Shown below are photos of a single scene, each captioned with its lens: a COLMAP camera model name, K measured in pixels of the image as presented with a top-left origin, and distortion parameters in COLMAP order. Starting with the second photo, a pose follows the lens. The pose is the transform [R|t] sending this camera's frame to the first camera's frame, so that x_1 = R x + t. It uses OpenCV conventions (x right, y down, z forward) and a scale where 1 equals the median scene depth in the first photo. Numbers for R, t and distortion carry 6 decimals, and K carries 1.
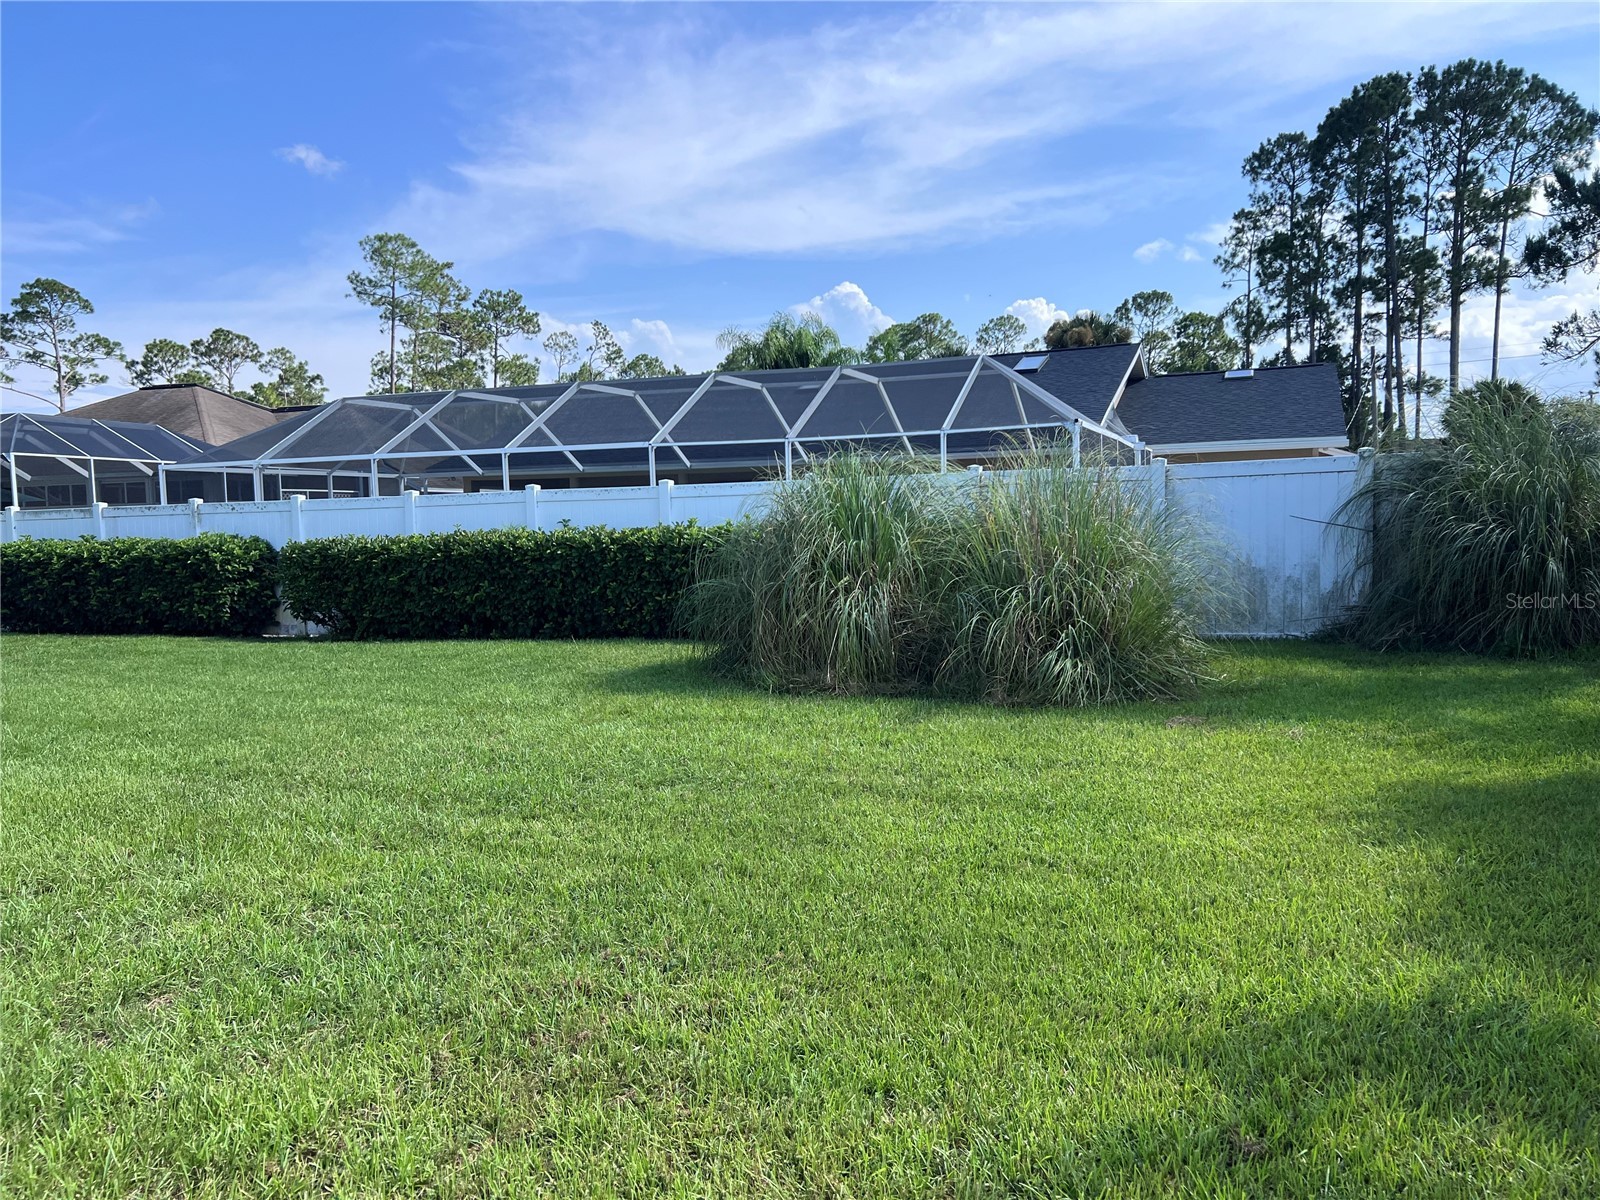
lens RADIAL K [[1181.2, 0, 802.5], [0, 1181.2, 609.6], [0, 0, 1]] dist [0.024858, -0.019776]
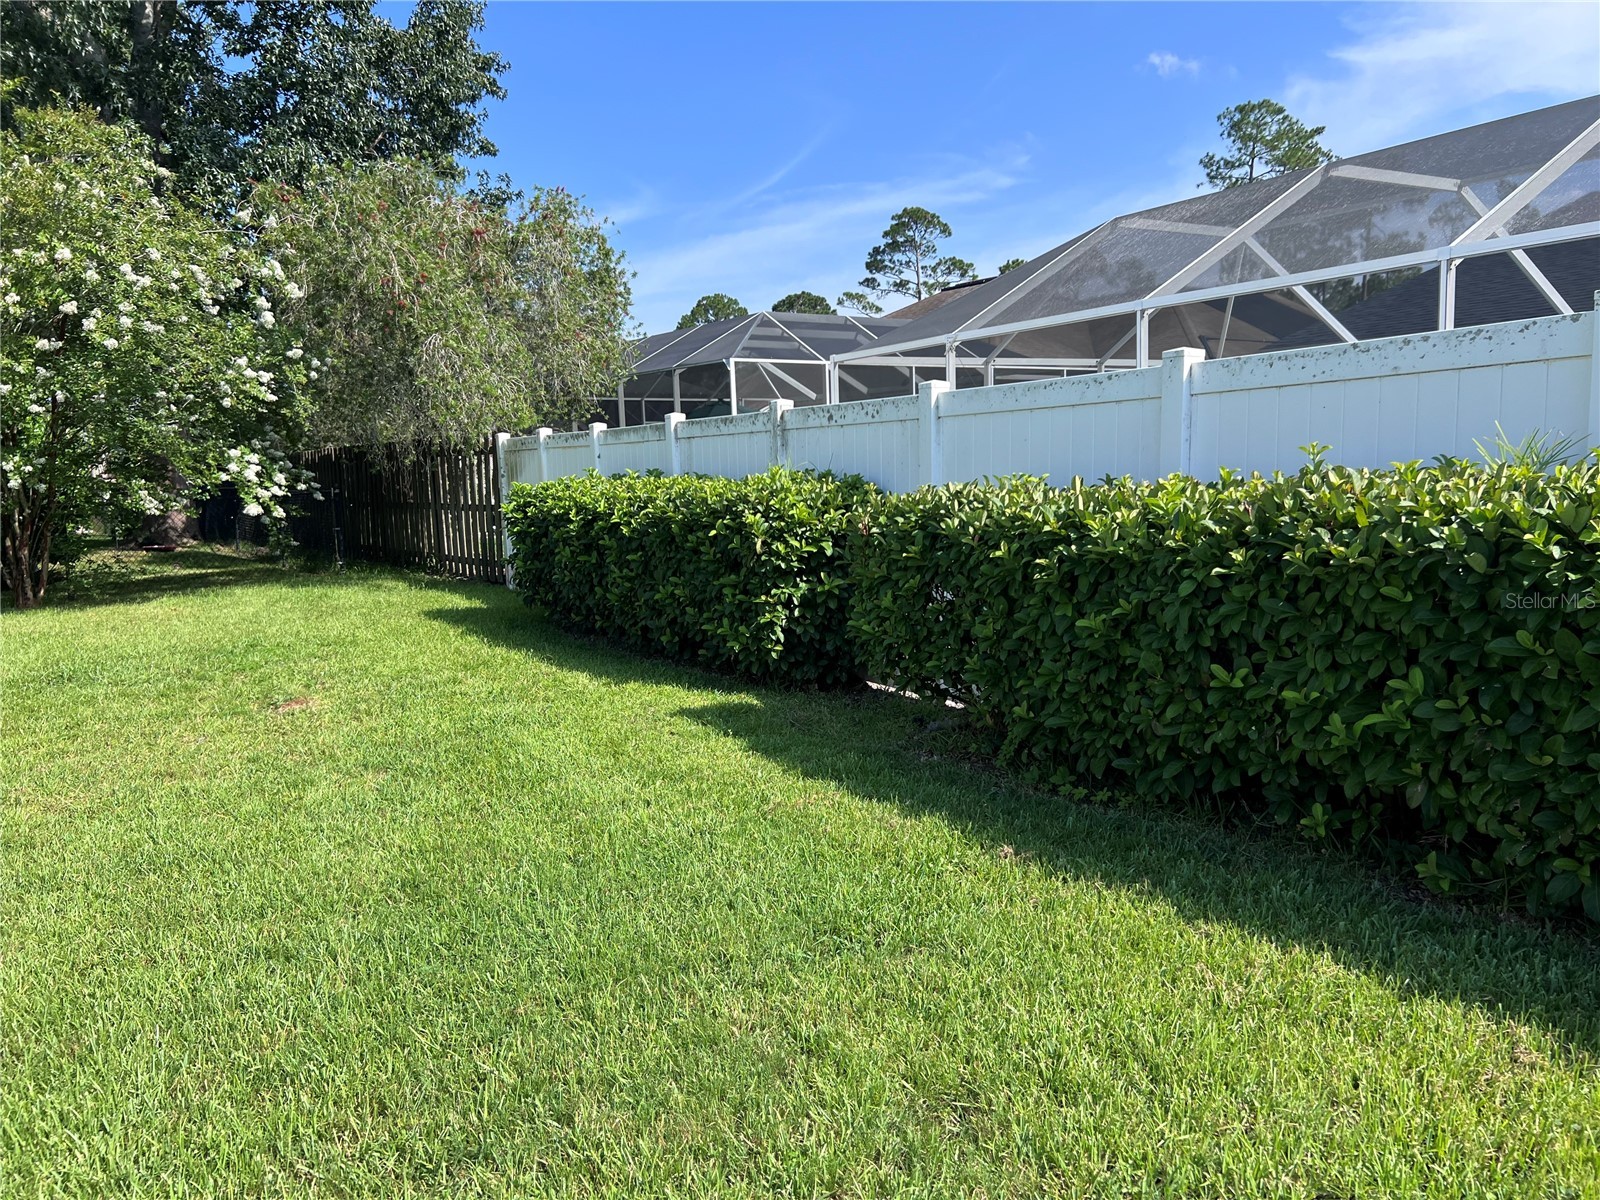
lens RADIAL K [[1181.2, 0, 797.0], [0, 1181.2, 601.8], [0, 0, 1]] dist [0.024858, -0.019776]
pose [[0.772490, 0.073973, -0.630704, -0.037717], [-0.034274, 0.996601, 0.074908, -0.009549], [0.634101, -0.036249, 0.772400, 0.128866]]
